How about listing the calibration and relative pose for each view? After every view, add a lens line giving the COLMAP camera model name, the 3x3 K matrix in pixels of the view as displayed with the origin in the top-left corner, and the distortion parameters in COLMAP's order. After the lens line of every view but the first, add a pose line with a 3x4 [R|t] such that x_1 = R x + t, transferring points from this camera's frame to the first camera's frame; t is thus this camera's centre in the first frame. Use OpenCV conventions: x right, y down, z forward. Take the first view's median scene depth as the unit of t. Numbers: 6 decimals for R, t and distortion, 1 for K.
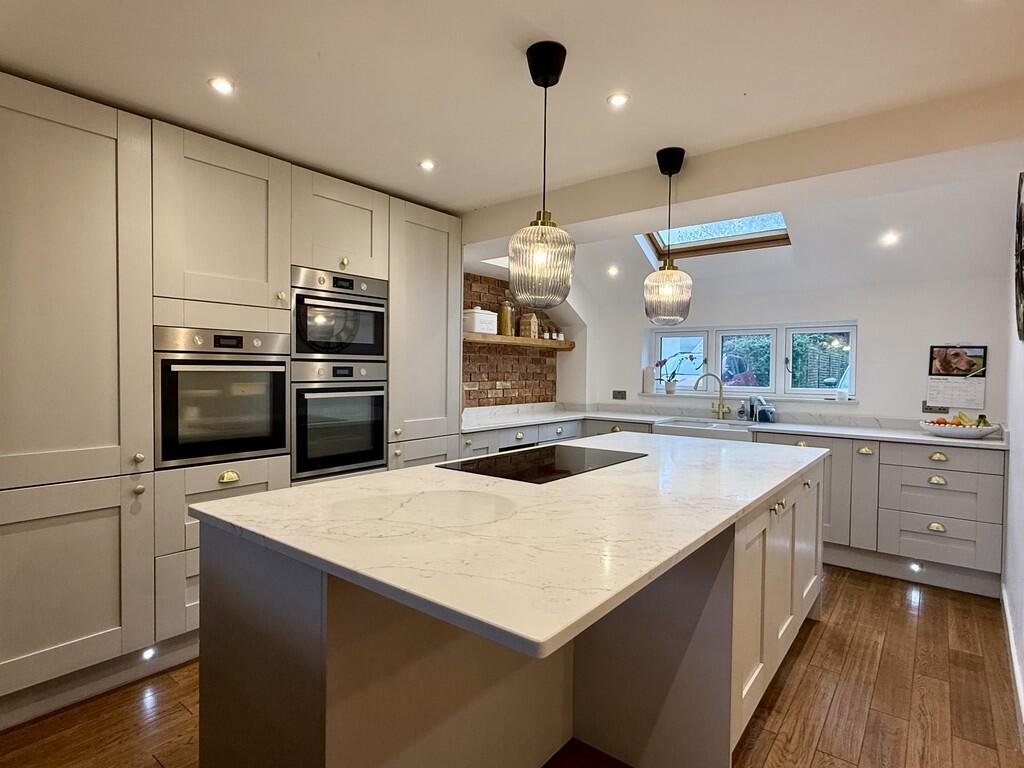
lens RADIAL K [[544.9, 0, 507.2], [0, 544.9, 384.0], [0, 0, 1]] dist [0.000162, -0.000367]
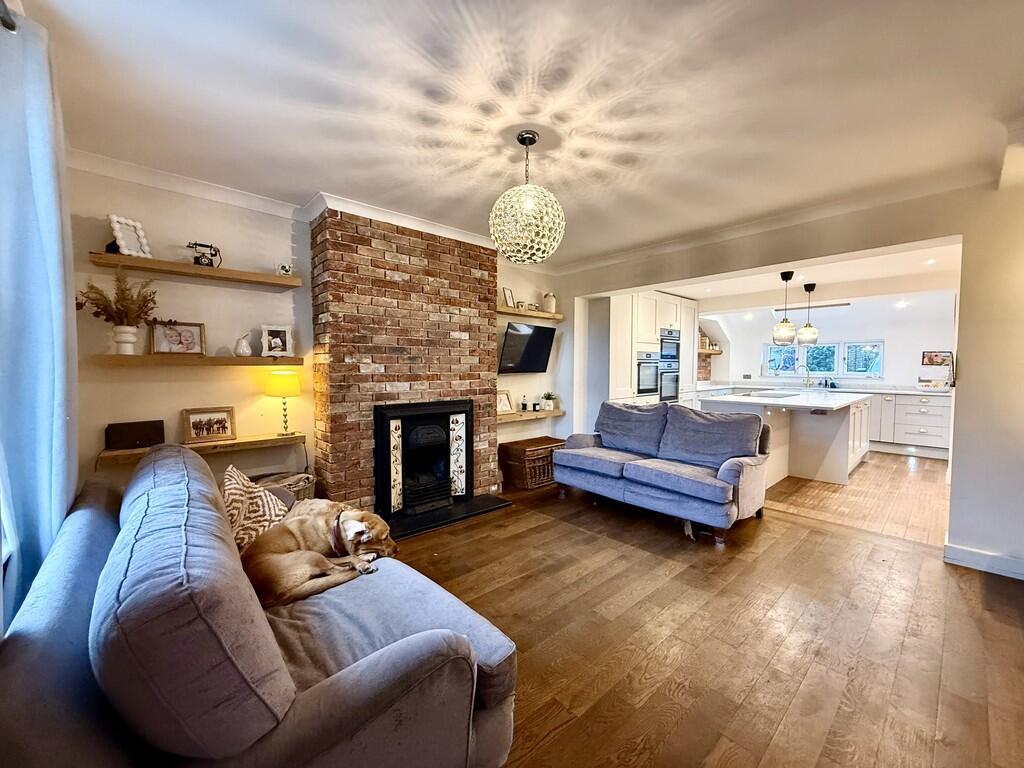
lens RADIAL K [[410.2, 0, 504.4], [0, 410.2, 385.8], [0, 0, 1]] dist [-0.002989, 0.000459]
pose [[0.986416, -0.001113, -0.164260, -0.496912], [0.004813, 0.999744, 0.022129, 0.018188], [0.164194, -0.022619, 0.986169, -0.731676]]
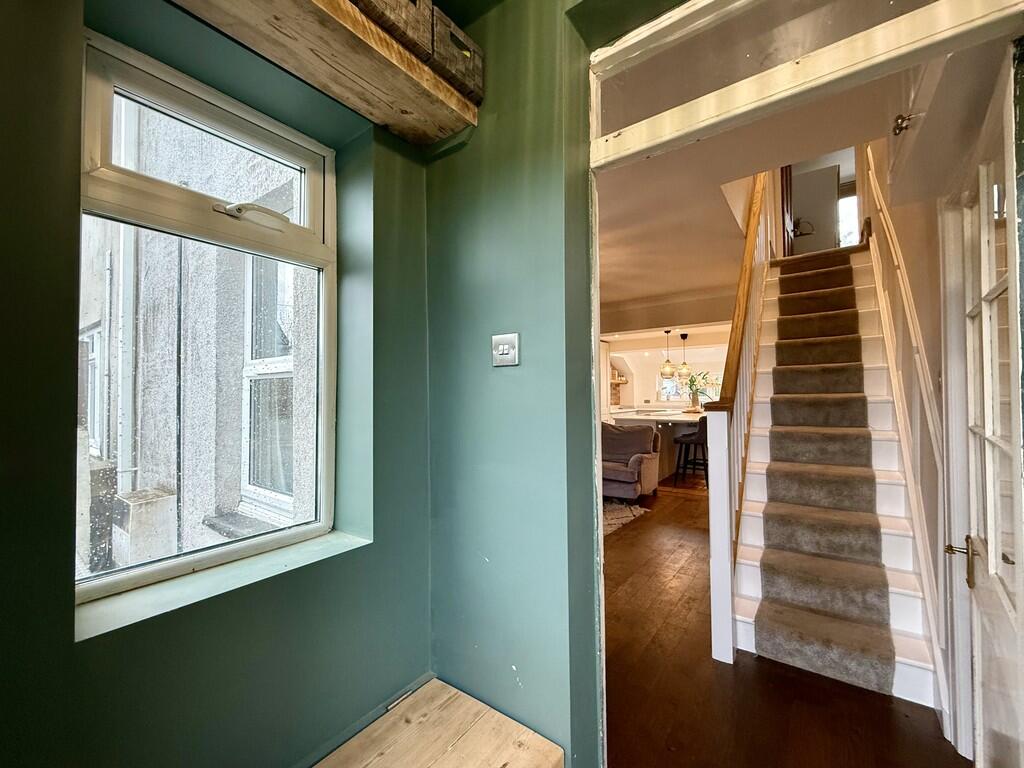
lens RADIAL K [[410.2, 0, 511.1], [0, 410.2, 385.0], [0, 0, 1]] dist [-0.002989, 0.000459]
pose [[0.998864, -0.015356, 0.045107, -0.585006], [0.017395, 0.998827, -0.045186, 0.020897], [-0.044360, 0.045919, 0.997960, -0.993829]]
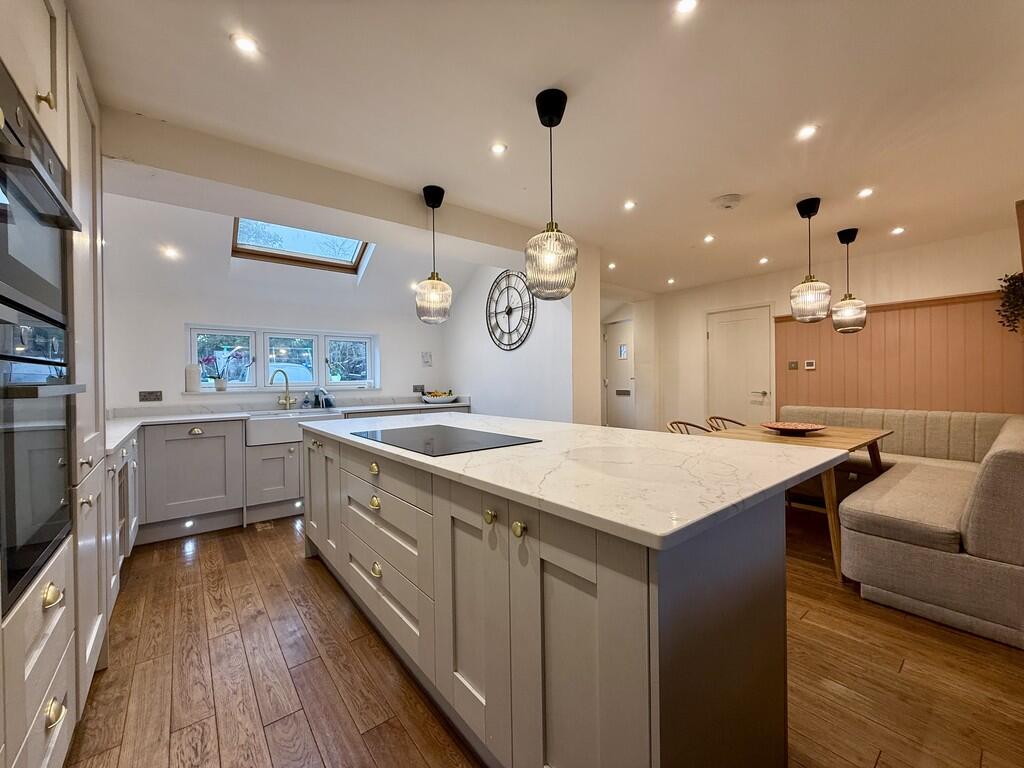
lens RADIAL K [[410.2, 0, 507.2], [0, 410.2, 380.1], [0, 0, 1]] dist [-0.002989, 0.000459]
pose [[0.219744, -0.024409, 0.975252, -0.350924], [0.032923, 0.999303, 0.017593, 0.002054], [-0.975002, 0.028242, 0.220394, 0.364574]]
